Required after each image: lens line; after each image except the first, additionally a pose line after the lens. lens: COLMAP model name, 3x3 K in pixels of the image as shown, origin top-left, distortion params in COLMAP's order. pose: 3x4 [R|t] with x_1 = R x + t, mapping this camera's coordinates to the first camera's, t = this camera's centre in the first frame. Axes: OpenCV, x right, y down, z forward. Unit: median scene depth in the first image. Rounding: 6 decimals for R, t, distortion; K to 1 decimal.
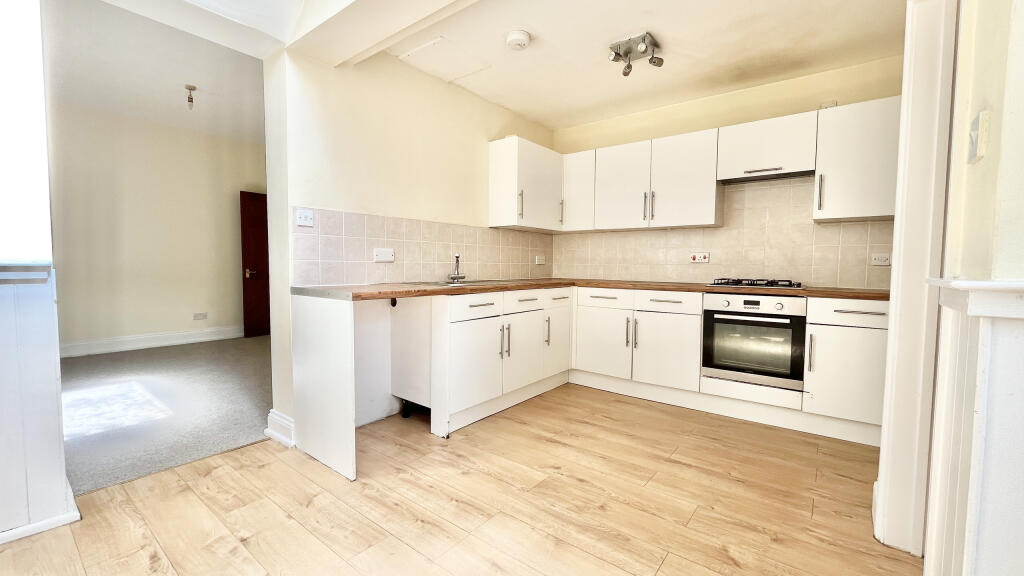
lens RADIAL K [[413.3, 0, 511.4], [0, 413.3, 288.7], [0, 0, 1]] dist [-0.001890, -0.000807]
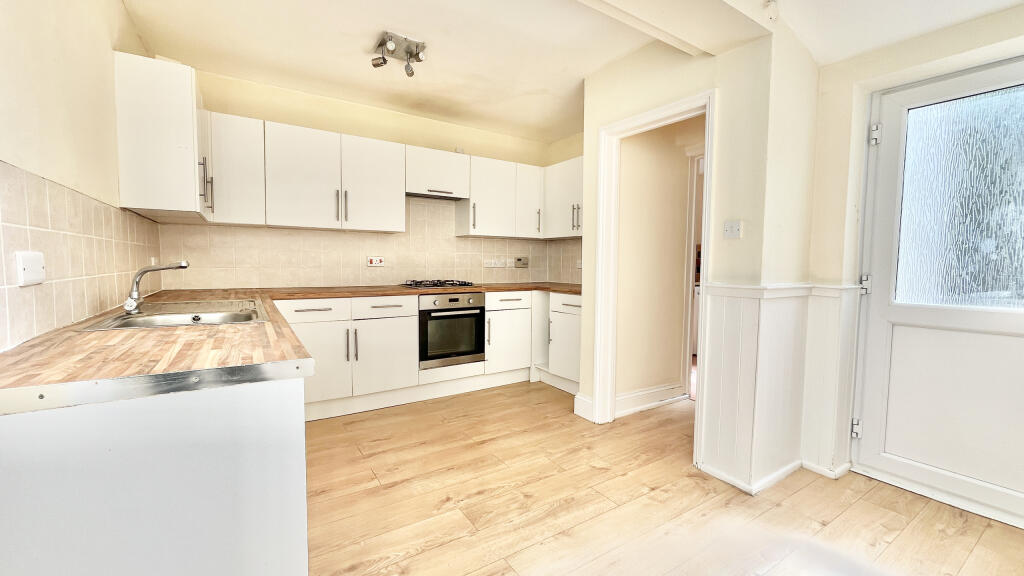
lens RADIAL K [[413.3, 0, 512.0], [0, 413.3, 287.2], [0, 0, 1]] dist [-0.001890, -0.000807]
pose [[0.326178, -0.065148, 0.943061, -0.557167], [0.047390, 0.997495, 0.052517, -0.064515], [-0.944120, 0.027562, 0.328449, 0.451987]]
